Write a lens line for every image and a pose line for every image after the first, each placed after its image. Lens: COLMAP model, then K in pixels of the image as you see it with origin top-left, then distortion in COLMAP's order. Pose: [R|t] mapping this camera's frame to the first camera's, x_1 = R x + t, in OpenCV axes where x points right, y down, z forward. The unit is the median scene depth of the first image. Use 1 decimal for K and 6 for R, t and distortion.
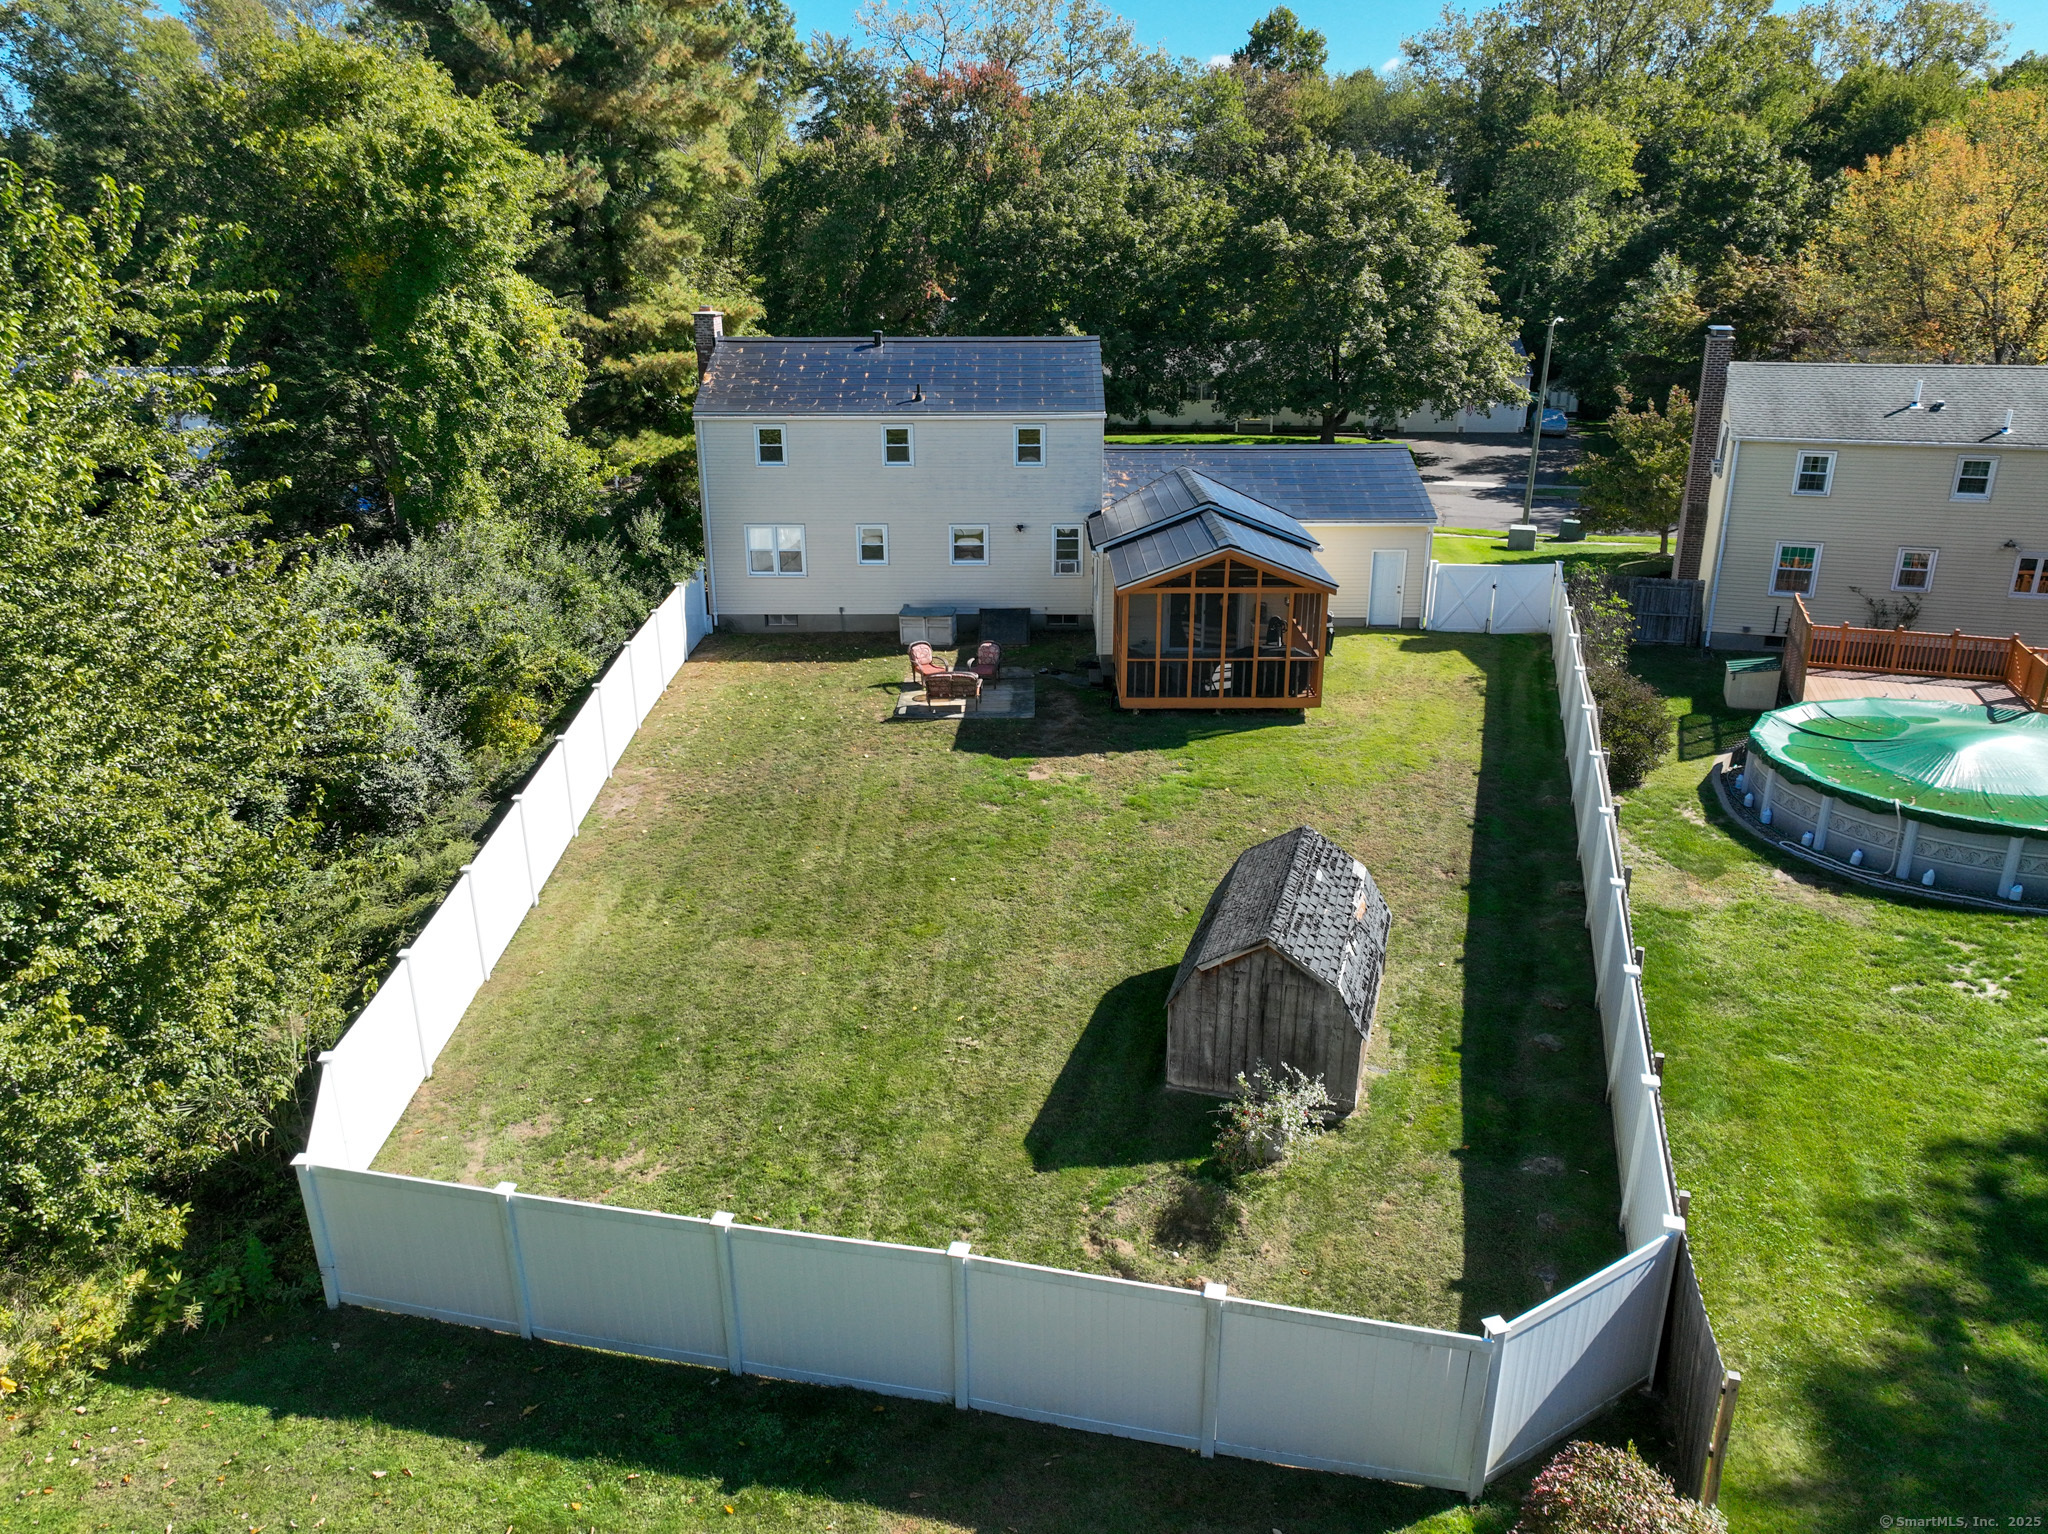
lens RADIAL K [[1453.9, 0, 1024.0], [0, 1453.9, 767.0], [0, 0, 1]] dist [0.001500, 0.008759]
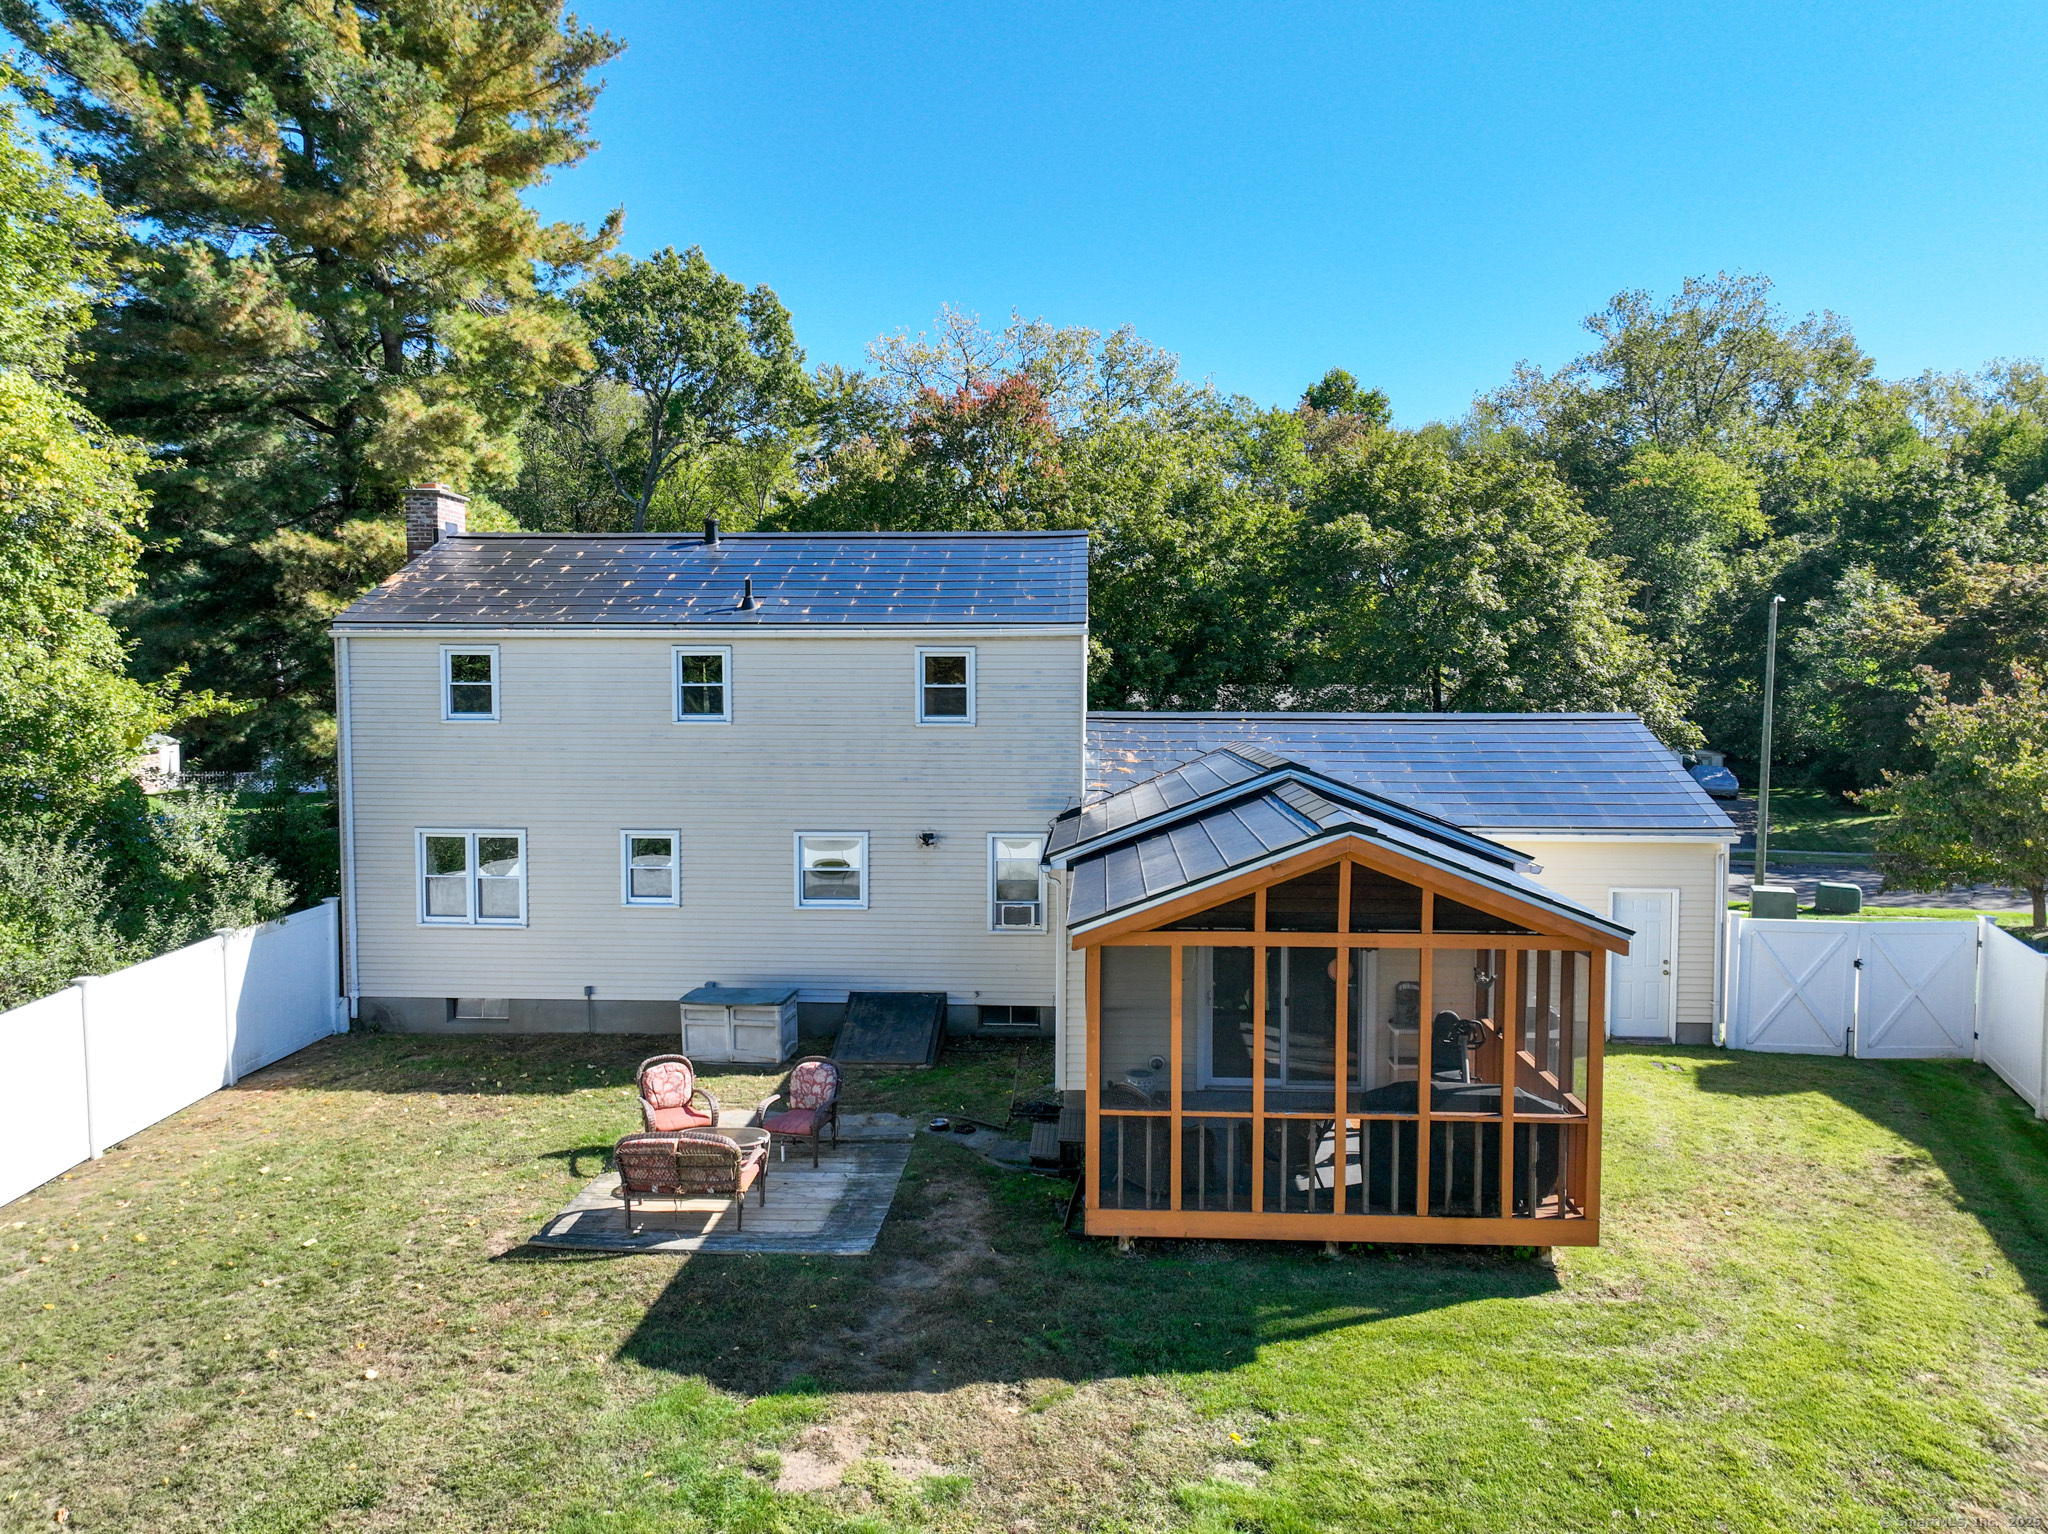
lens RADIAL K [[1453.9, 0, 1024.0], [0, 1453.9, 767.0], [0, 0, 1]] dist [0.001500, 0.008759]
pose [[0.998938, 0.007390, -0.045488, 0.056878], [-0.019656, 0.961096, -0.275513, -0.045675], [0.041682, 0.276115, 0.960220, 0.494450]]
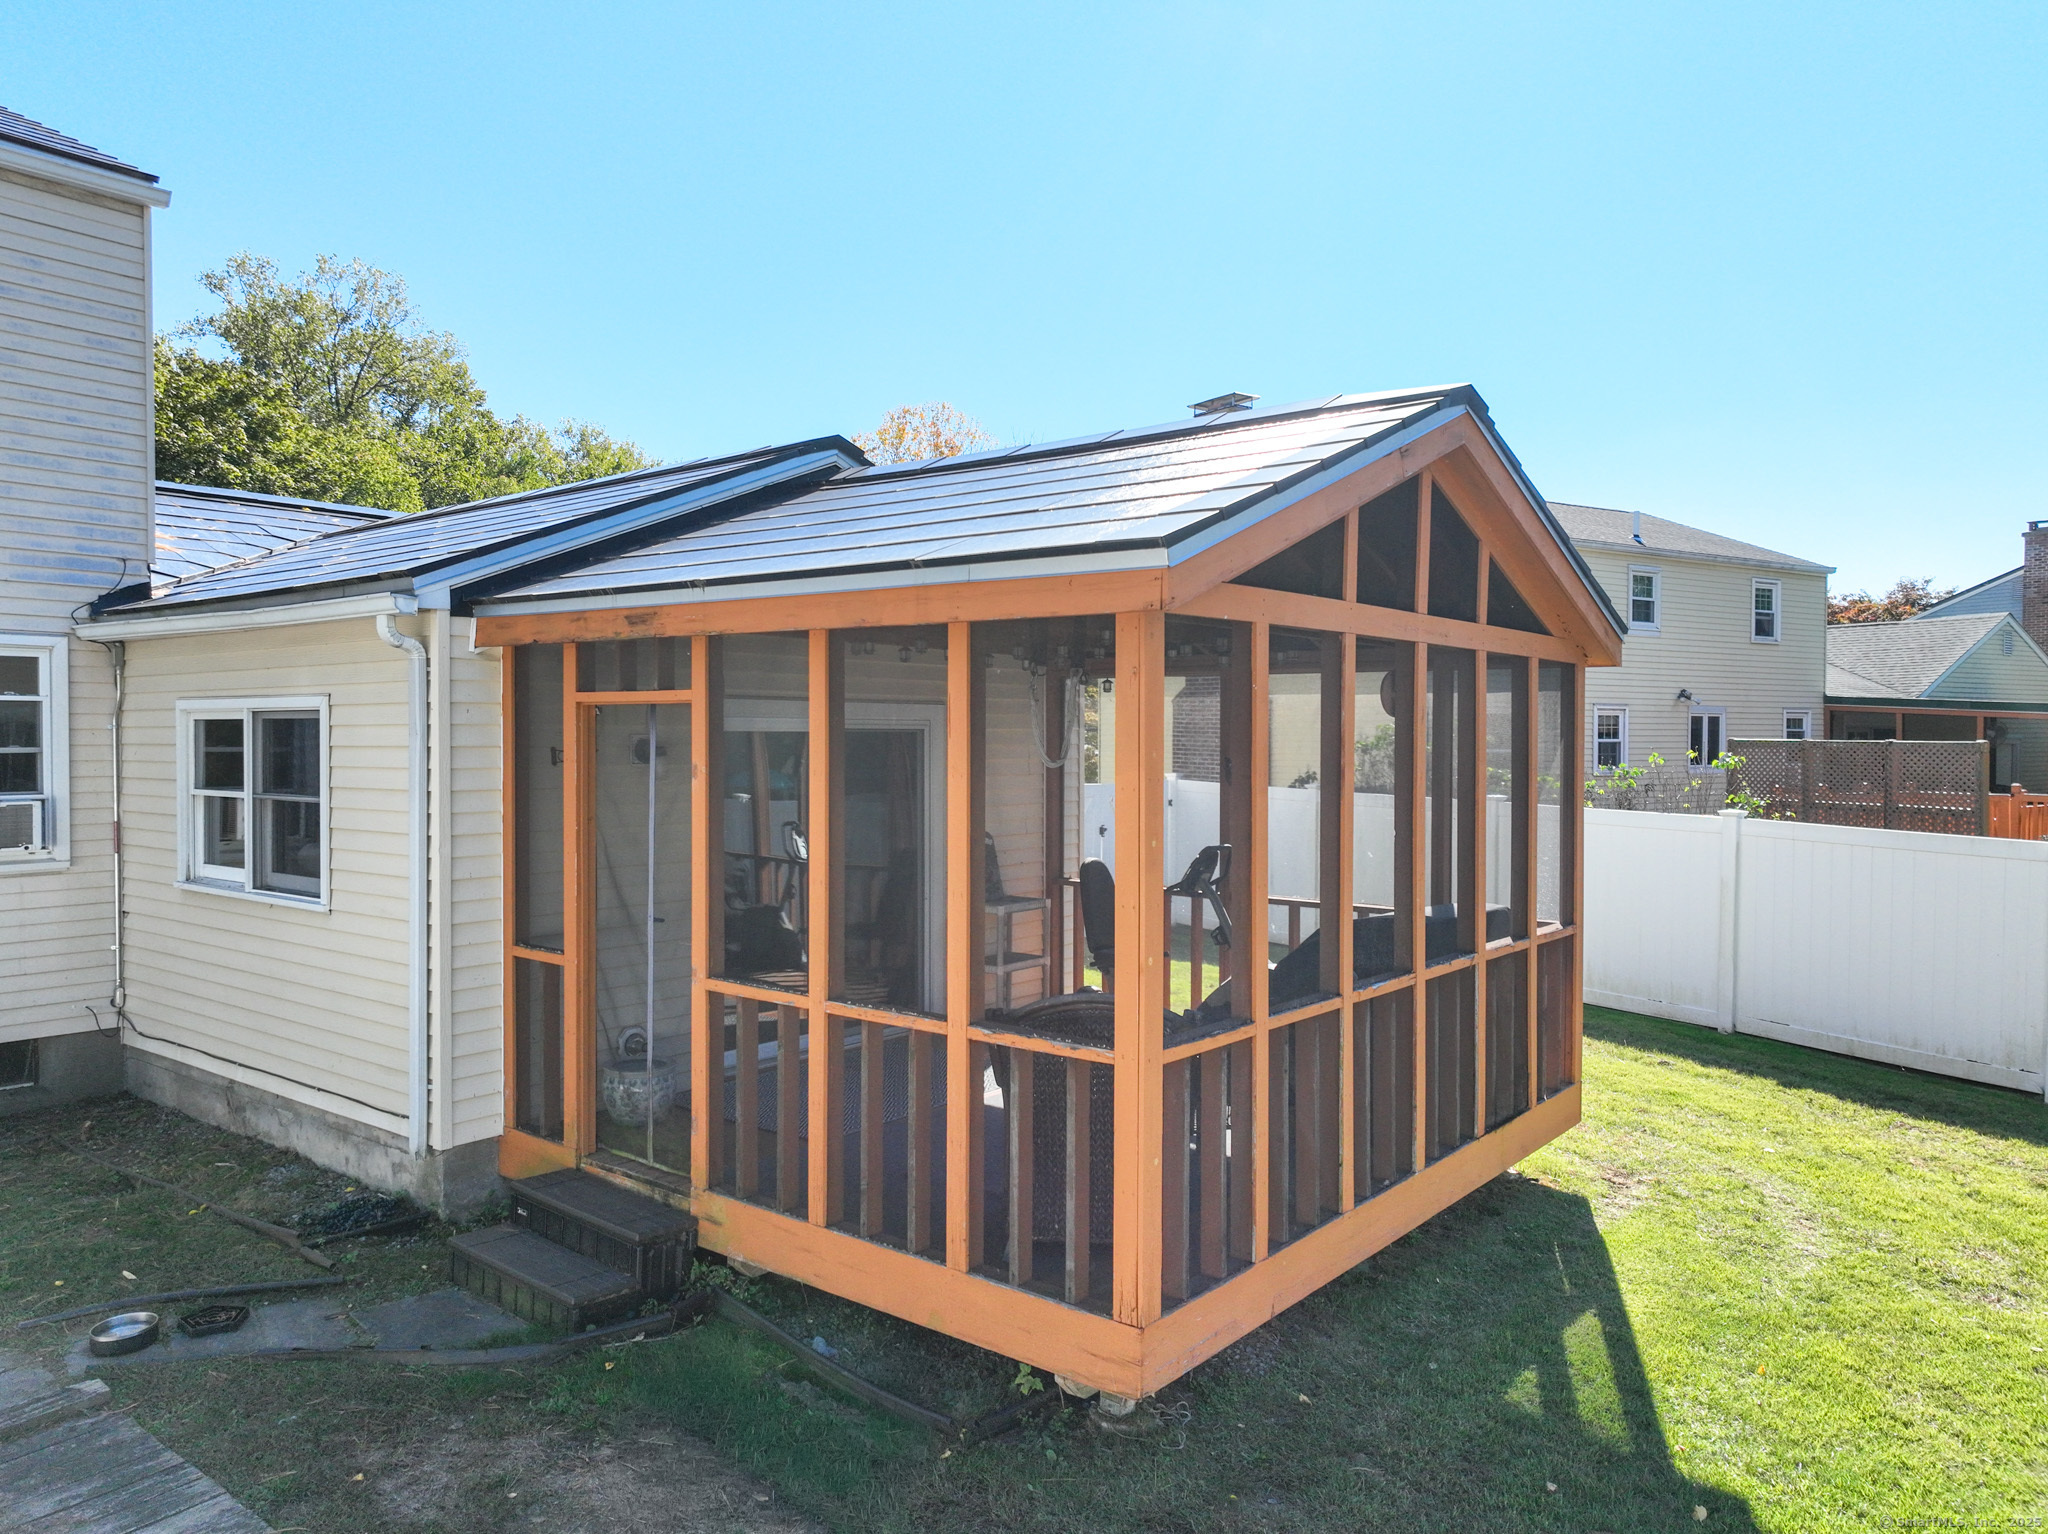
lens RADIAL K [[1435.0, 0, 1024.0], [0, 1435.0, 767.0], [0, 0, 1]] dist [0.004336, 0.003742]
pose [[0.612147, -0.009058, 0.790692, -0.046684], [0.259930, 0.946672, -0.190391, -0.065117], [-0.746802, 0.322072, 0.581857, 0.767430]]
